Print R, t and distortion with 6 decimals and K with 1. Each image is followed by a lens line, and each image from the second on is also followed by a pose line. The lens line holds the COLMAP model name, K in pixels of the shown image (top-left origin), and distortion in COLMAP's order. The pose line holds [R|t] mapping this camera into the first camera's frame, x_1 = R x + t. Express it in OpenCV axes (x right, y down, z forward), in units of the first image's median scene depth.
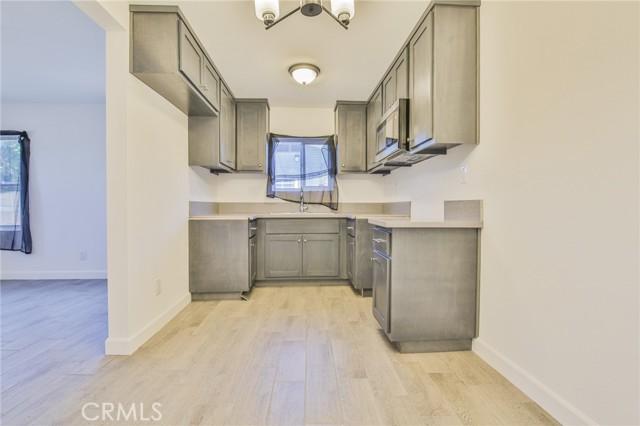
lens RADIAL K [[292.6, 0, 321.1], [0, 292.6, 211.1], [0, 0, 1]] dist [-0.004987, -0.008495]
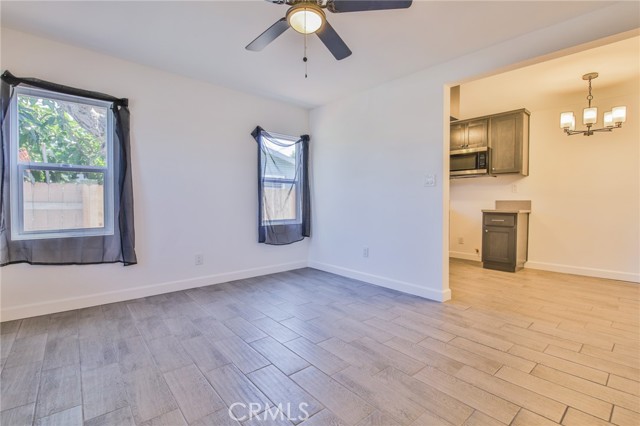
lens RADIAL K [[292.6, 0, 321.5], [0, 292.6, 208.4], [0, 0, 1]] dist [-0.004987, -0.008495]
pose [[0.784439, -0.007589, 0.620160, -1.356433], [0.007520, 0.999968, 0.002725, 0.004215], [-0.620161, 0.002526, 0.784471, 0.137038]]
